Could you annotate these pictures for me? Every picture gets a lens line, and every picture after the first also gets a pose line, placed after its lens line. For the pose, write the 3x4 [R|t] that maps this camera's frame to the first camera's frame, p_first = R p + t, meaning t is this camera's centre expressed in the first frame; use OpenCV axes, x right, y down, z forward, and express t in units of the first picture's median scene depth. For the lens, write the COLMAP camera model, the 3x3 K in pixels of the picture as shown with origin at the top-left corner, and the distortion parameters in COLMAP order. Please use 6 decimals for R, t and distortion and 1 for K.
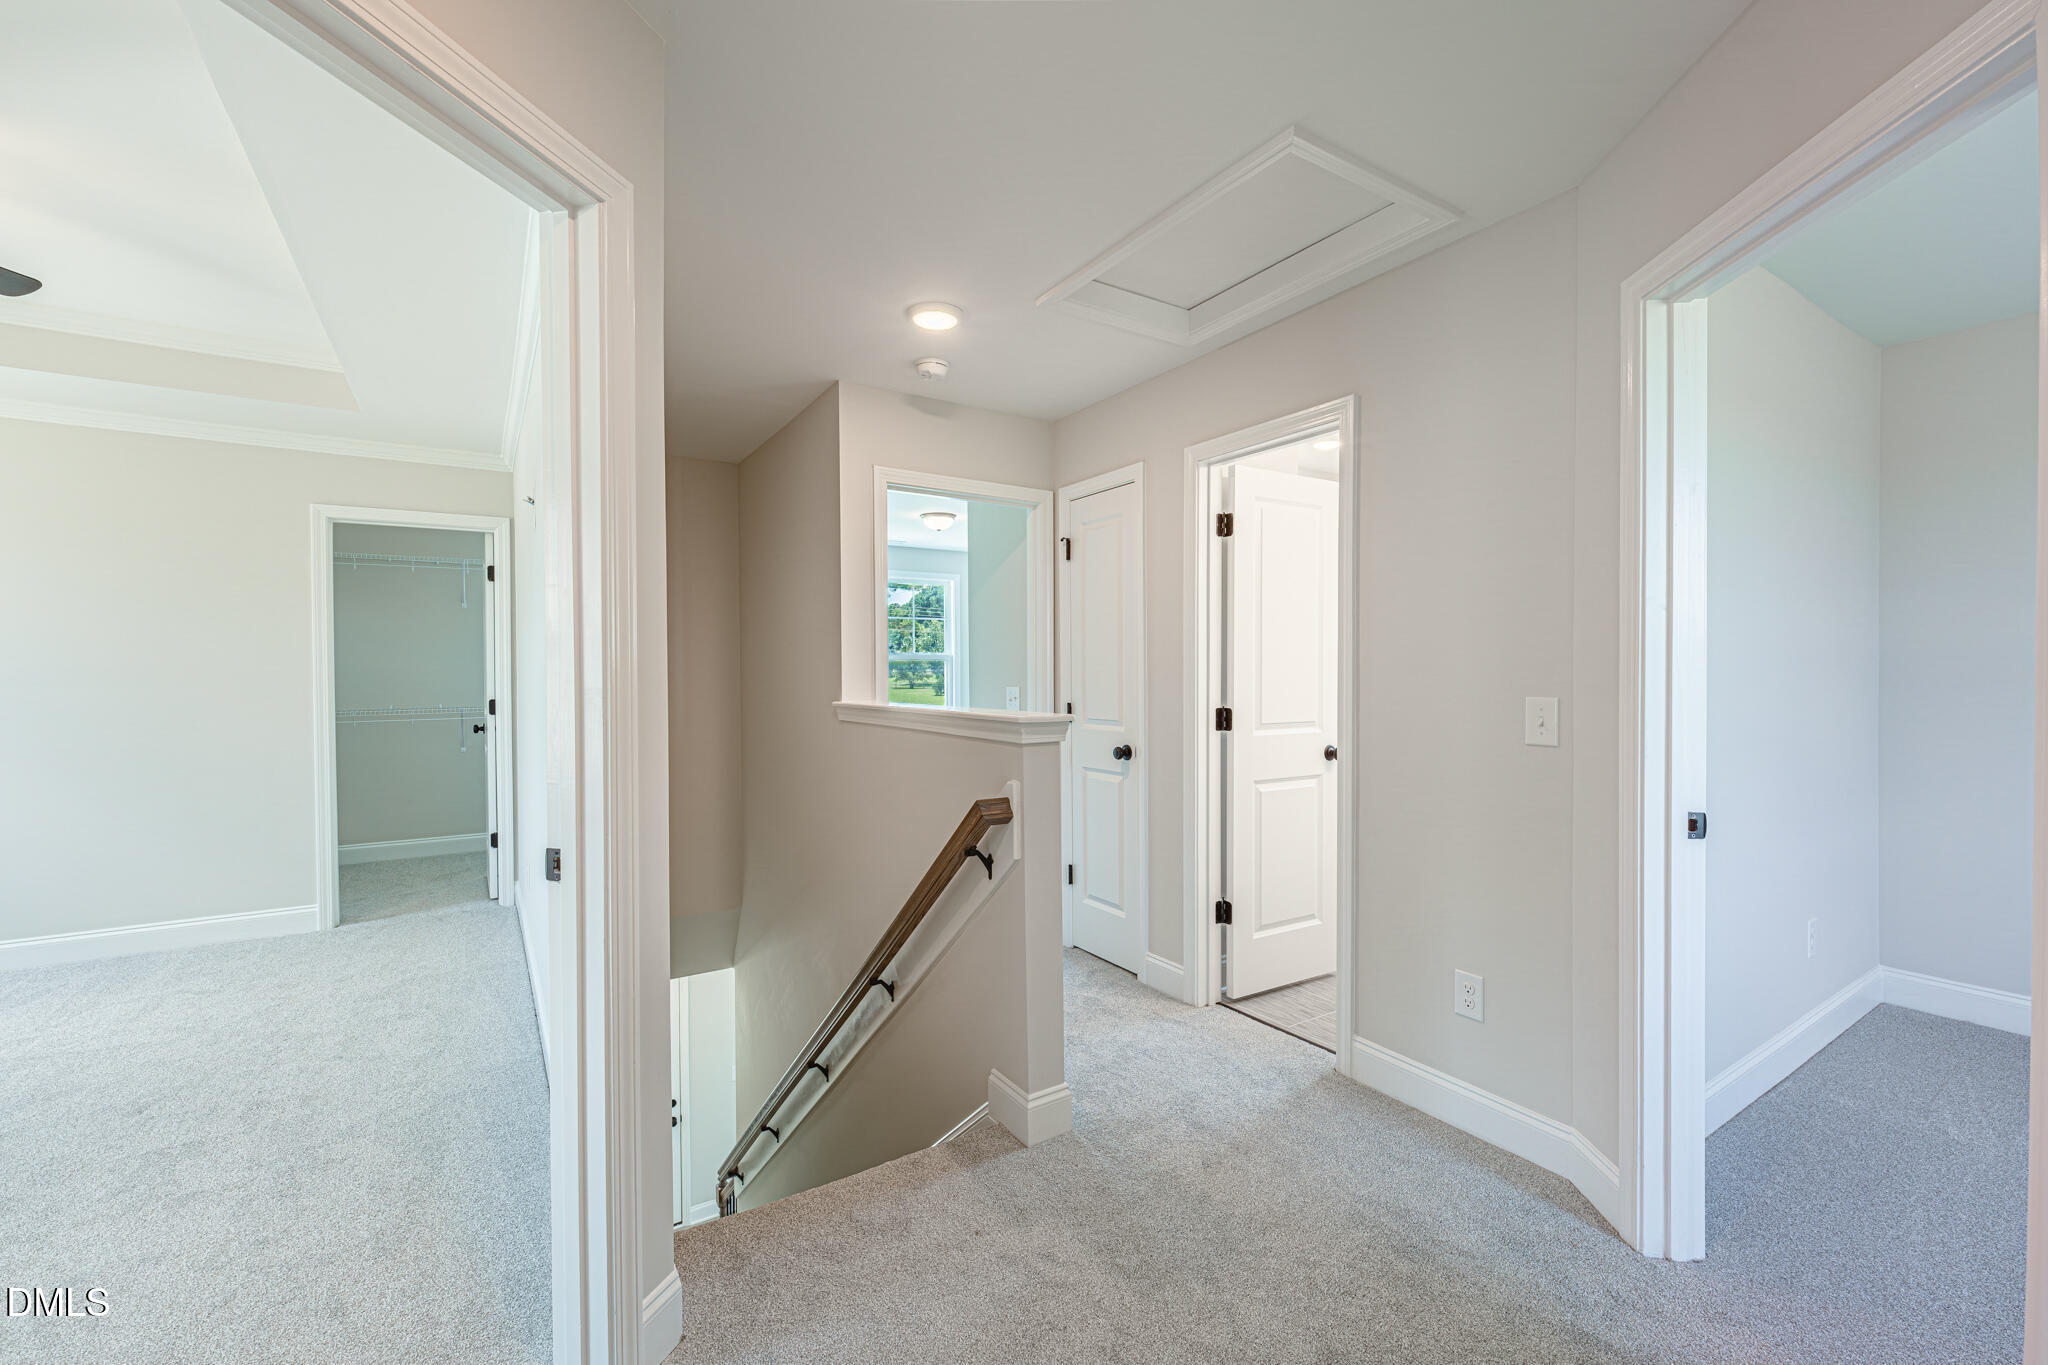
lens RADIAL K [[846.6, 0, 1024.5], [0, 846.6, 686.3], [0, 0, 1]] dist [0.003994, -0.001361]
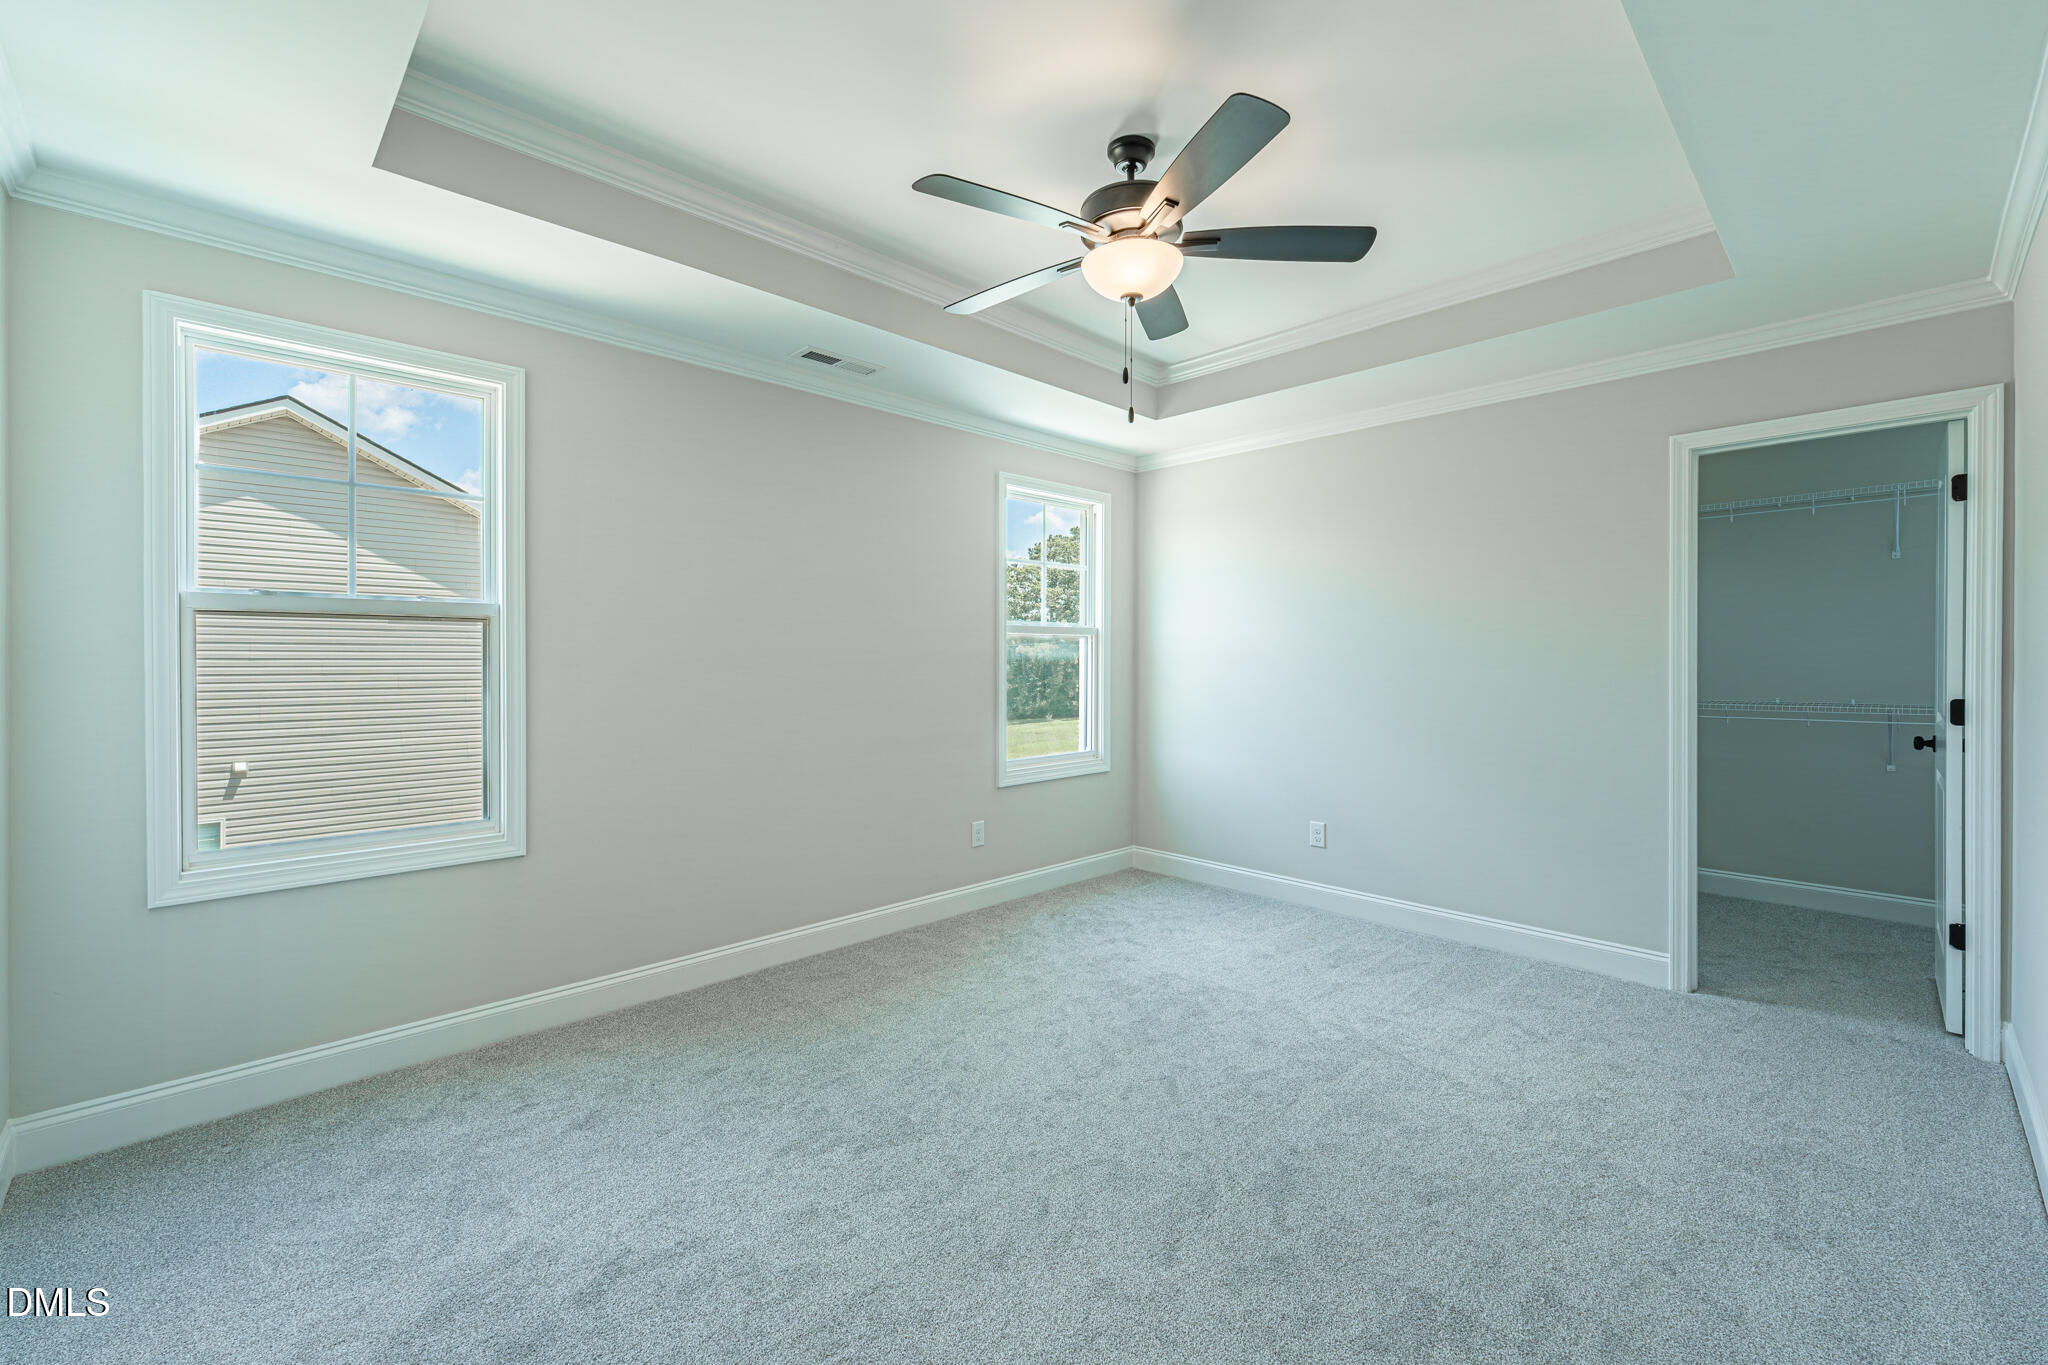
lens RADIAL K [[846.6, 0, 1026.2], [0, 846.6, 674.8], [0, 0, 1]] dist [0.003994, -0.001361]
pose [[0.200035, 0.015302, -0.979669, -0.180703], [-0.008837, 0.999866, 0.013813, -0.003986], [0.979749, 0.005894, 0.200143, 0.247760]]
